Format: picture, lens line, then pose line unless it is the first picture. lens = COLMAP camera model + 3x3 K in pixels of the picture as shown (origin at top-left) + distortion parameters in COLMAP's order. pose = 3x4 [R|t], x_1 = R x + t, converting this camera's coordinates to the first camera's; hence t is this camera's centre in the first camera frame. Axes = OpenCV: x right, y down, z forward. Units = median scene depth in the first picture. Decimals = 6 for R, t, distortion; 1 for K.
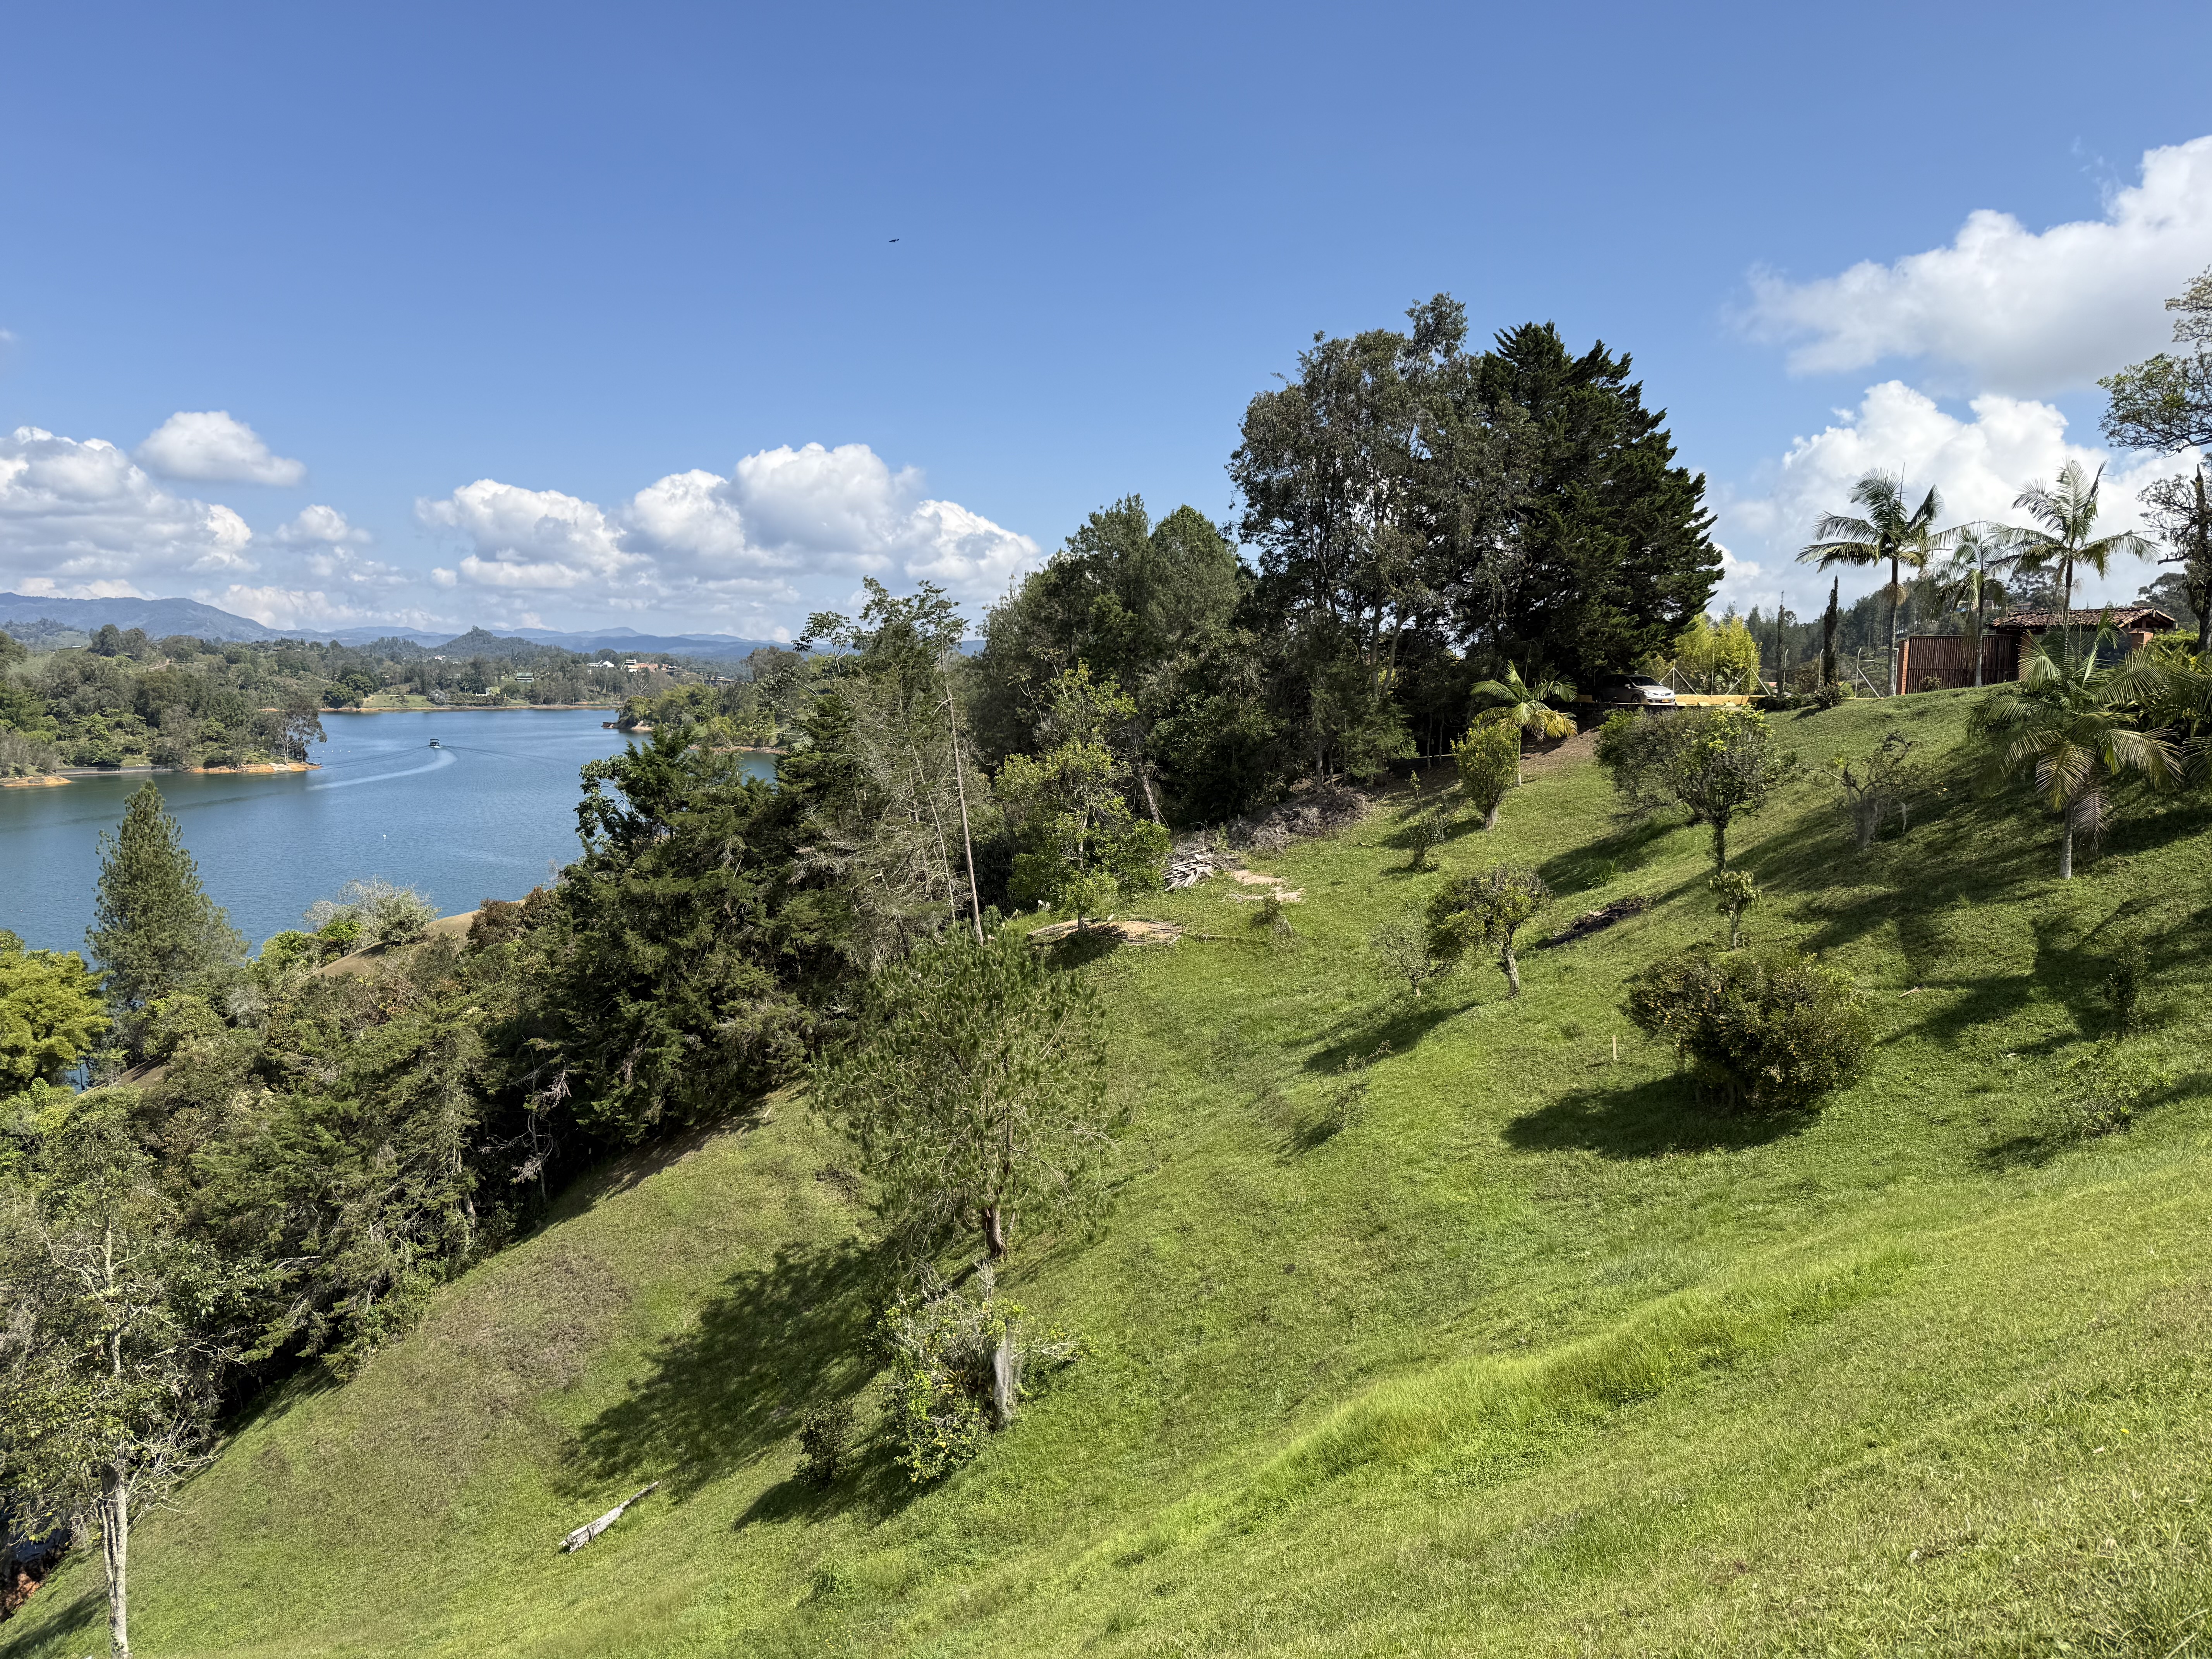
lens RADIAL K [[1558.4, 0, 1099.5], [0, 1558.4, 819.3], [0, 0, 1]] dist [0.063588, -0.088807]
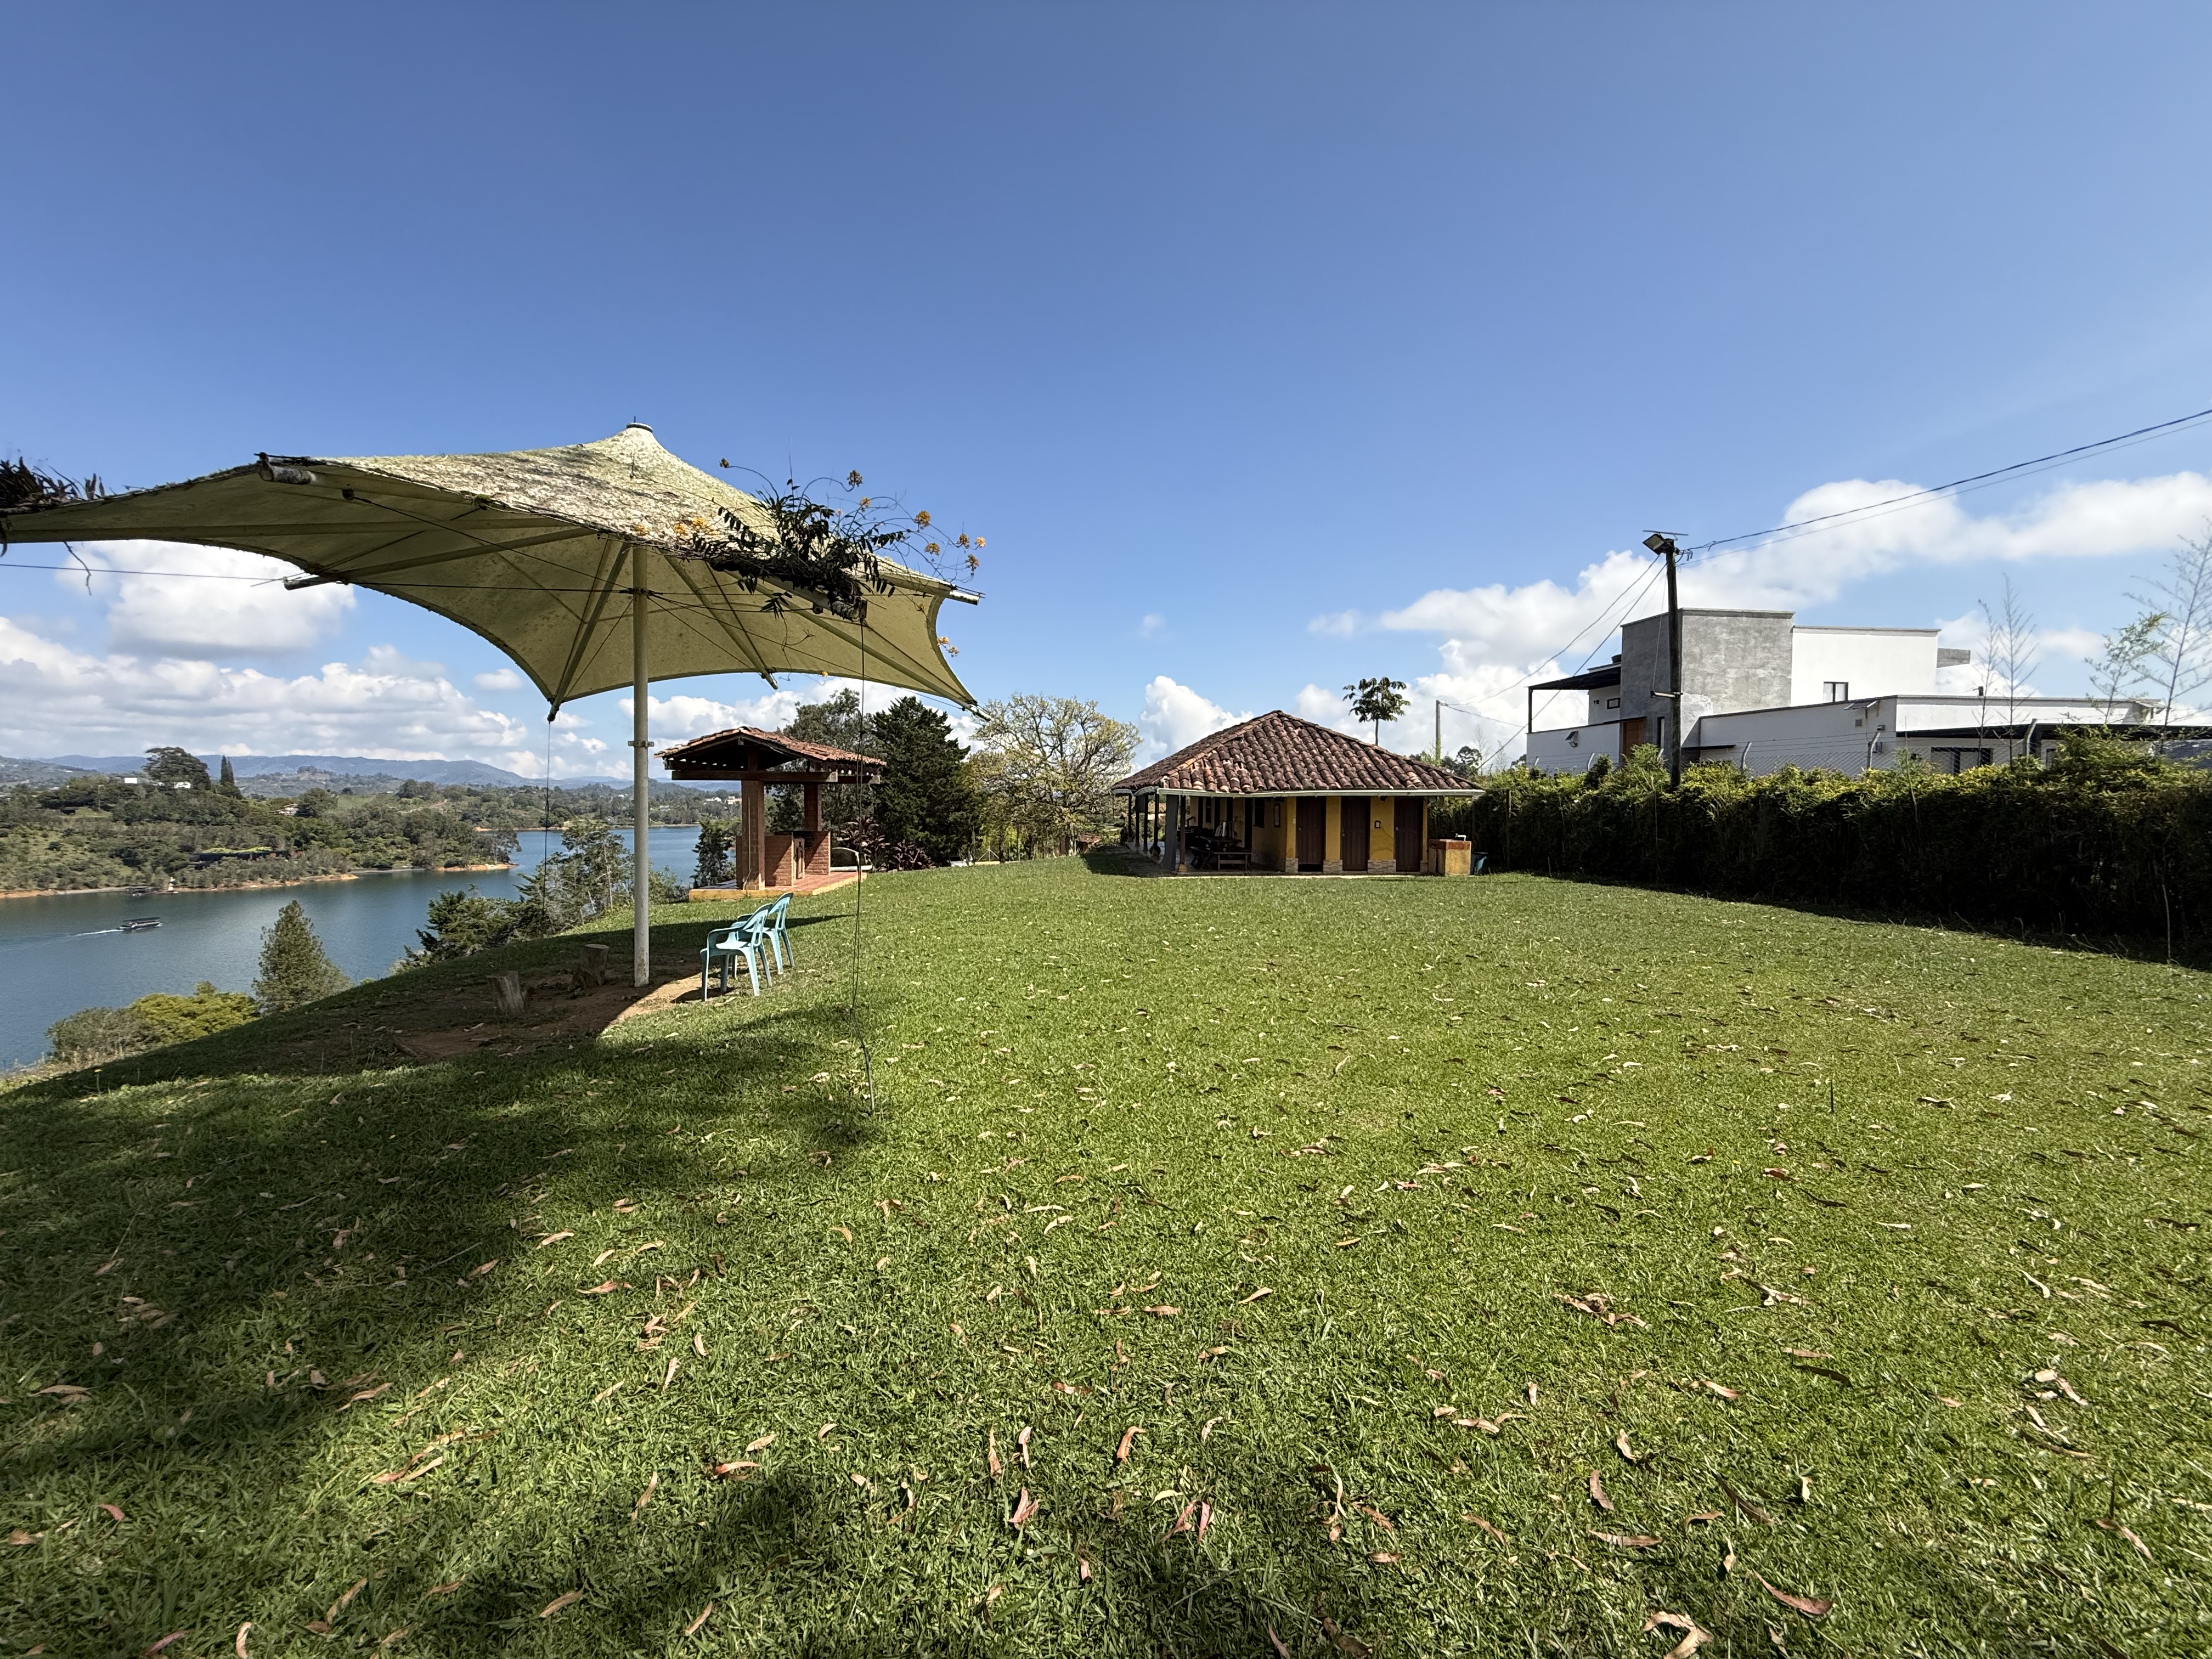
lens RADIAL K [[888.7, 0, 1107.6], [0, 888.7, 825.2], [0, 0, 1]] dist [-0.001013, 0.000801]
pose [[0.995838, -0.007464, 0.090832, 0.501057], [0.013201, 0.997943, -0.062726, -0.062054], [-0.090177, 0.063664, 0.993889, -0.282730]]
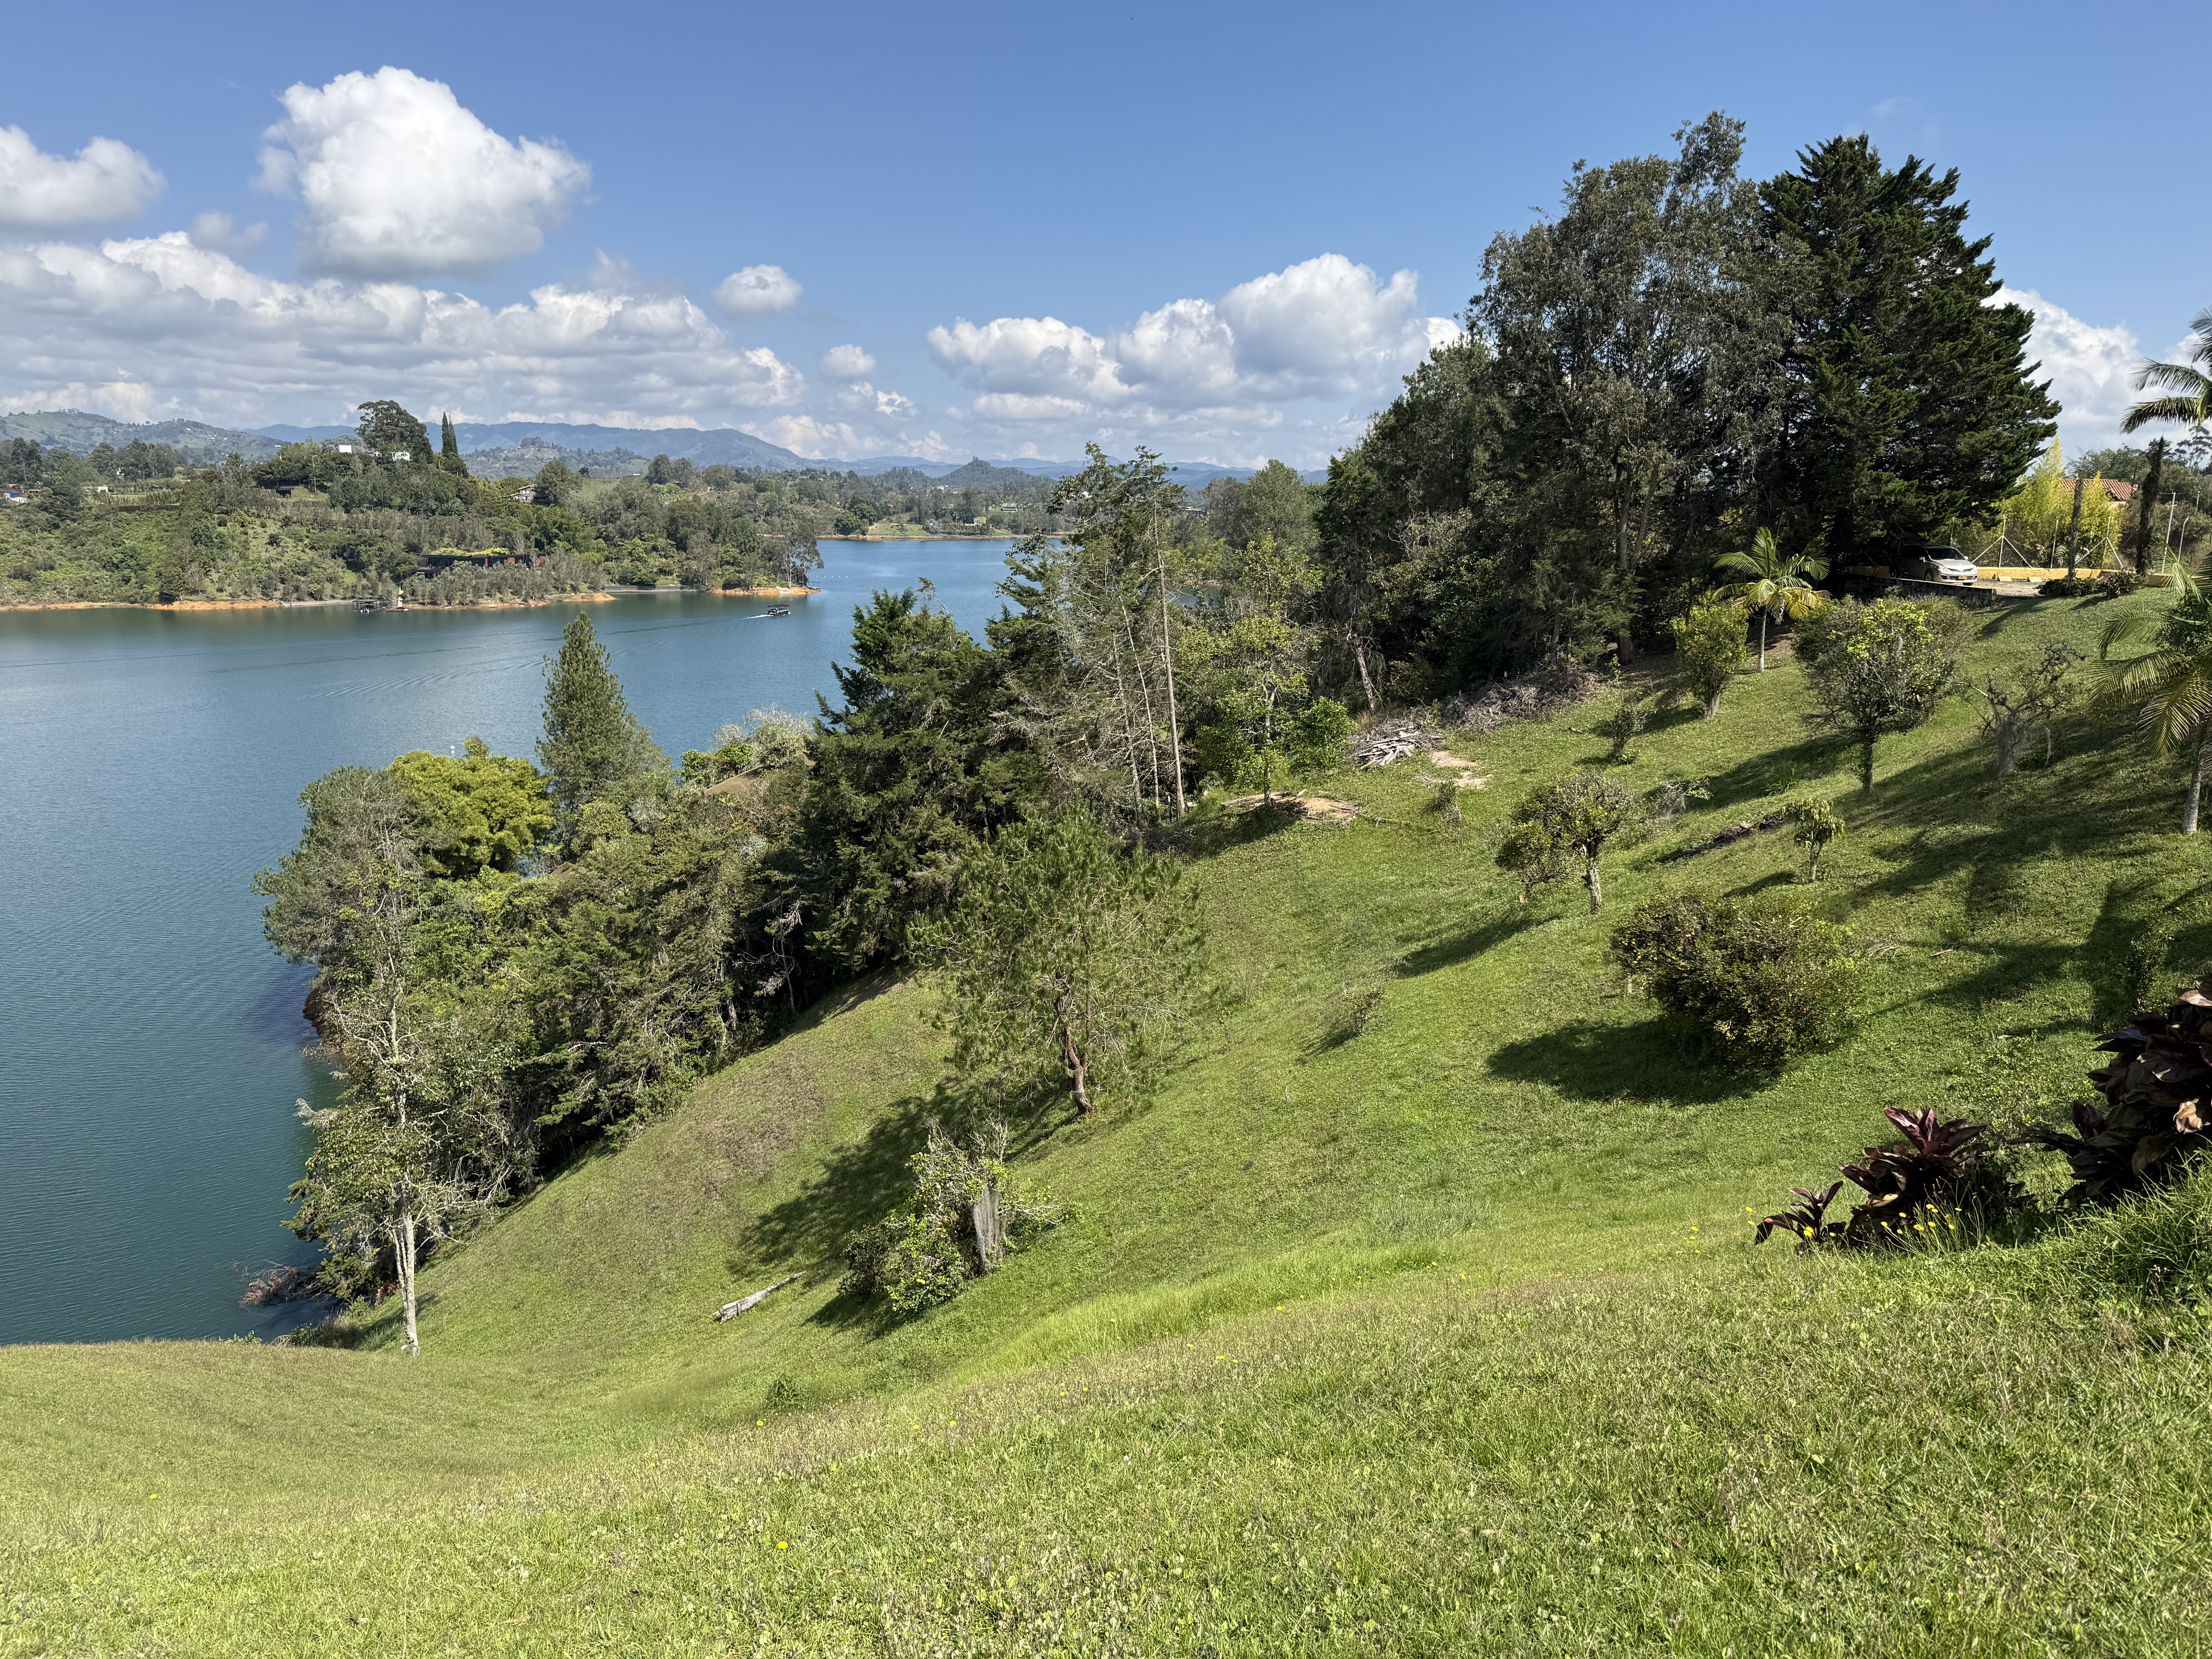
lens RADIAL K [[1558.4, 0, 1119.4], [0, 1558.4, 823.9], [0, 0, 1]] dist [0.063588, -0.088807]
pose [[0.958011, 0.062325, -0.279874, 0.180936], [-0.030856, 0.992831, 0.115475, -0.029102], [0.285065, -0.101991, 0.953067, 0.015589]]
